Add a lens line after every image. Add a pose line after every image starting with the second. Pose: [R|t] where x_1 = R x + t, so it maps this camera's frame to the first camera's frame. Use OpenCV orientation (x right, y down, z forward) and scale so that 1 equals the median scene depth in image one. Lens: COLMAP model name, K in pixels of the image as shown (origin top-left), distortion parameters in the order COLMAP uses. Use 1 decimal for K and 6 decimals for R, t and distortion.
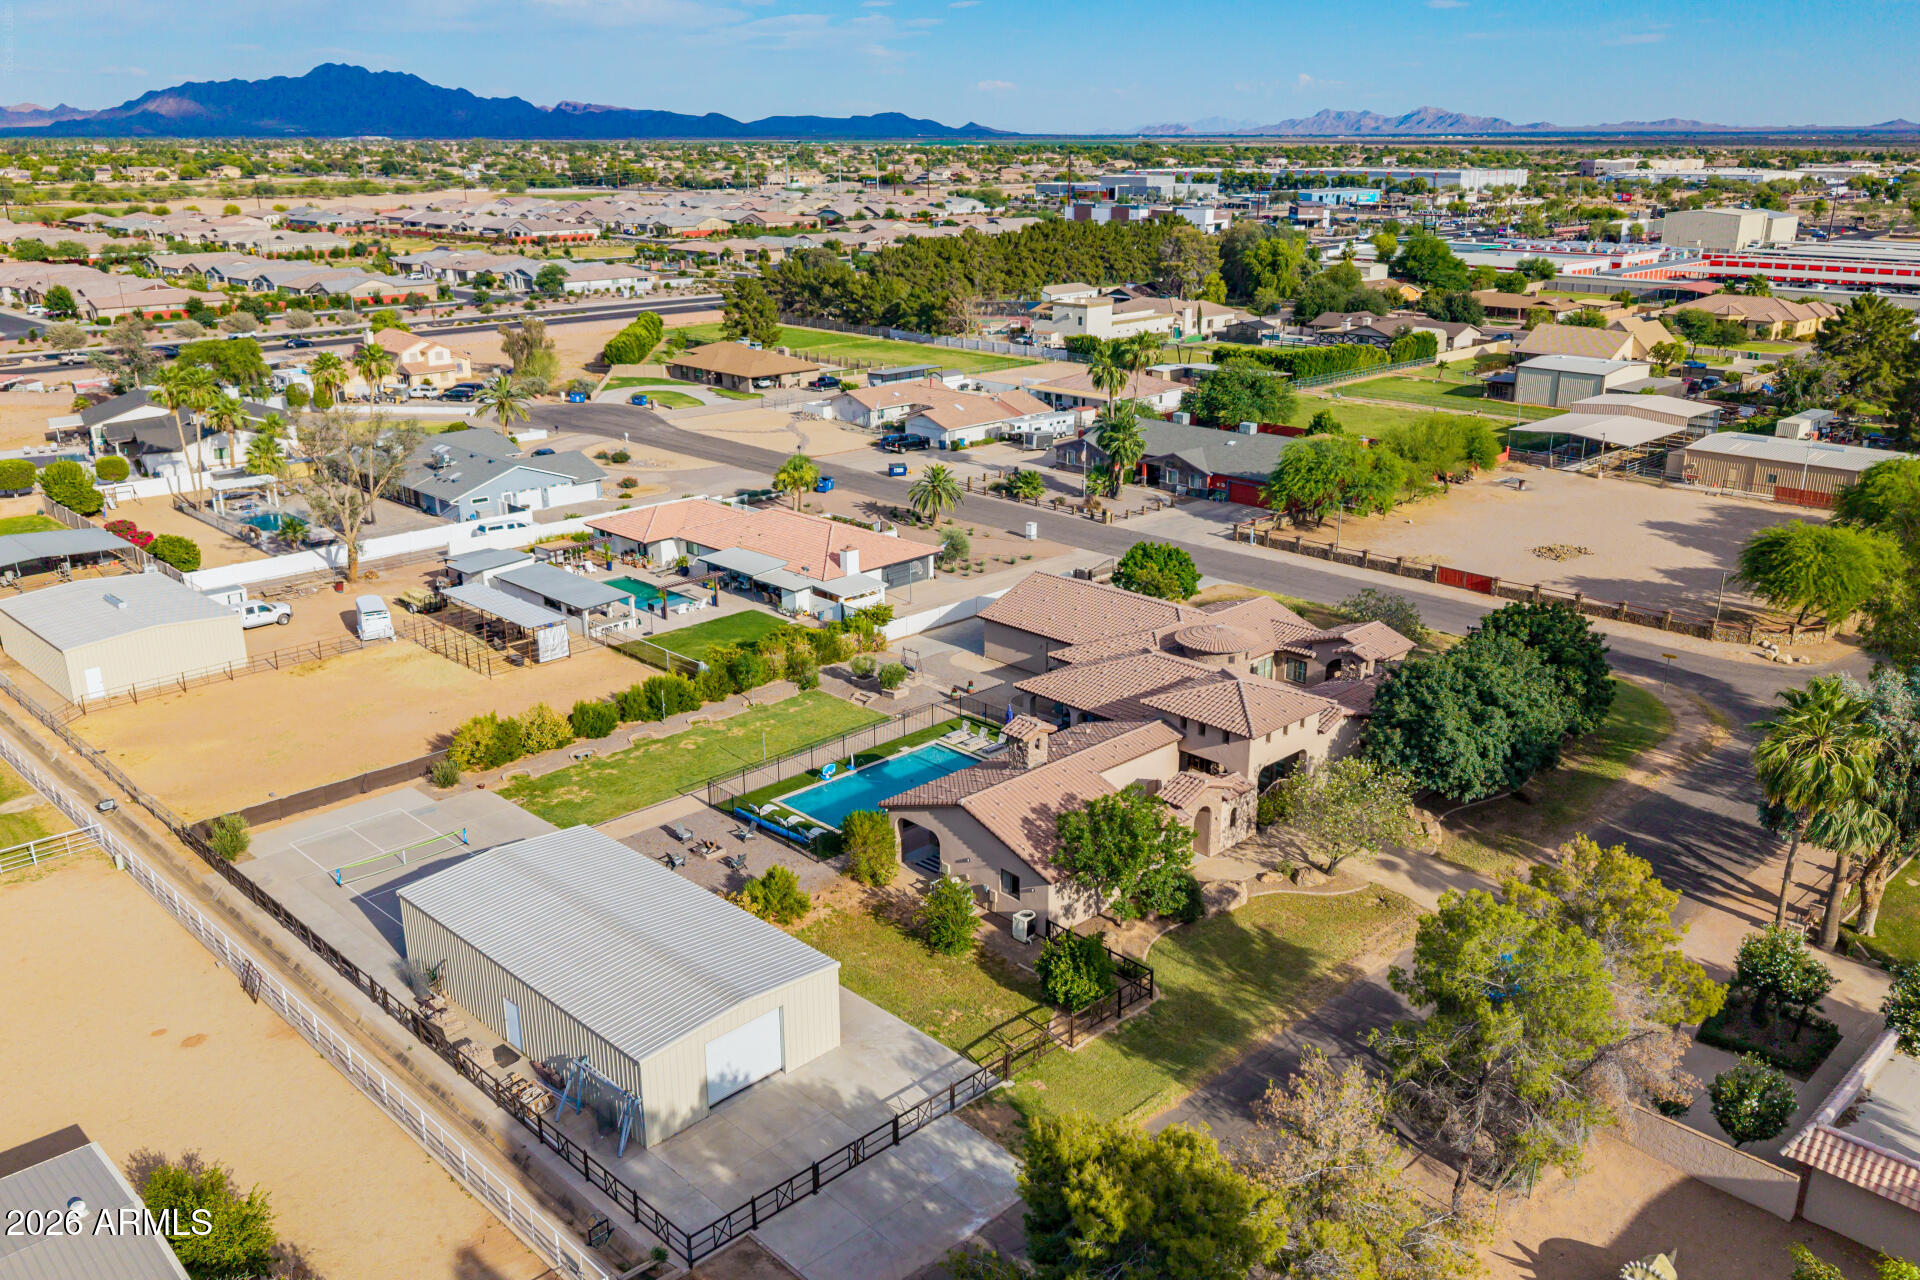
lens RADIAL K [[1521.9, 0, 952.4], [0, 1521.9, 638.3], [0, 0, 1]] dist [0.076814, -0.139468]
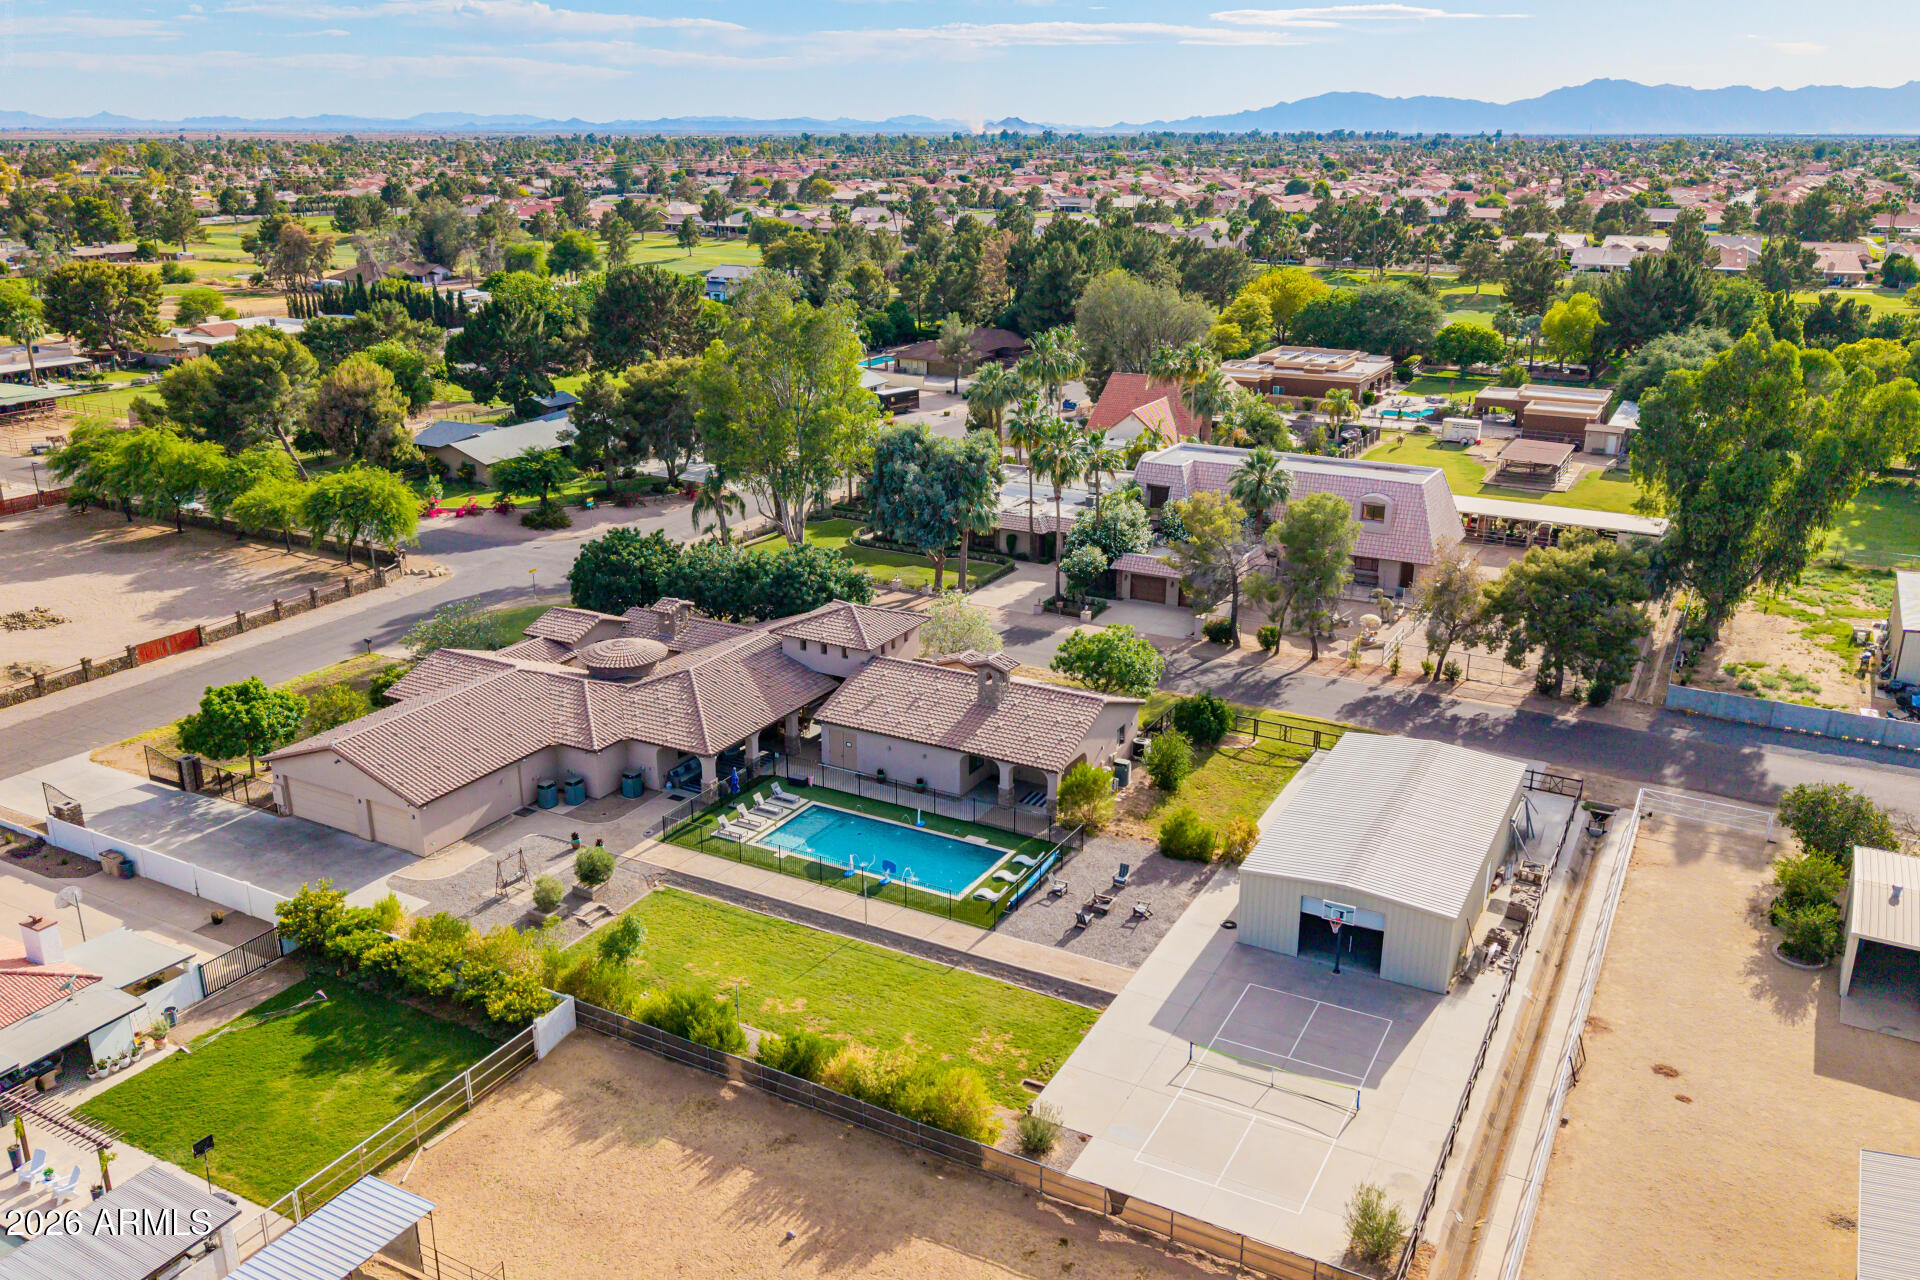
lens RADIAL K [[1521.9, 0, 952.4], [0, 1521.9, 638.3], [0, 0, 1]] dist [0.076814, -0.139468]
pose [[-0.290751, -0.299969, 0.908561, -0.527302], [0.297398, 0.874215, 0.383800, -0.219477], [-0.909406, 0.381794, -0.164968, 0.663669]]
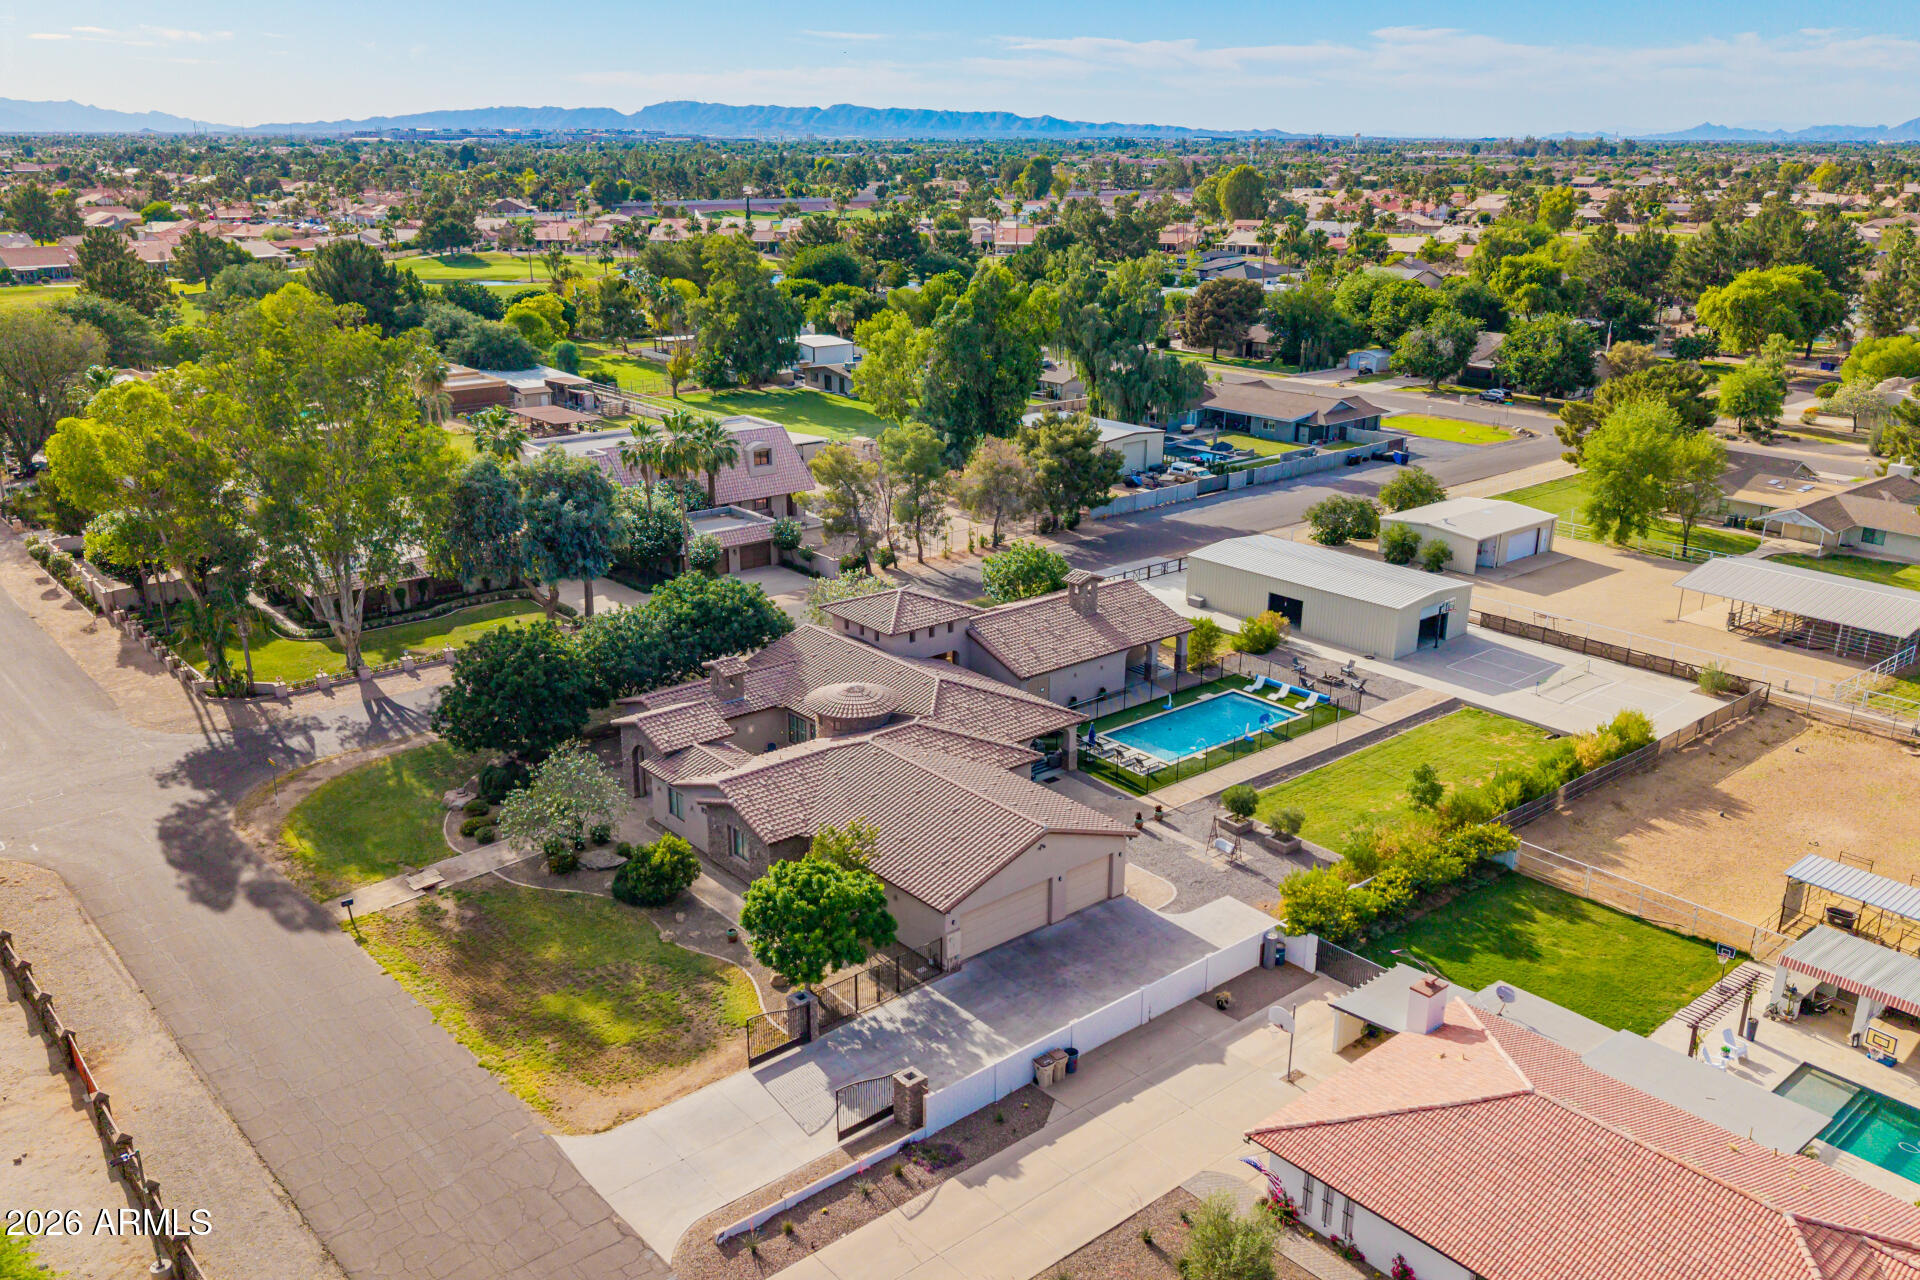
lens RADIAL K [[1521.9, 0, 952.4], [0, 1521.9, 638.3], [0, 0, 1]] dist [0.076814, -0.139468]
pose [[-0.998021, -0.021258, 0.059179, 0.046104], [0.017969, 0.805463, 0.592373, -0.373615], [-0.060259, 0.592264, -0.803487, 1.150773]]
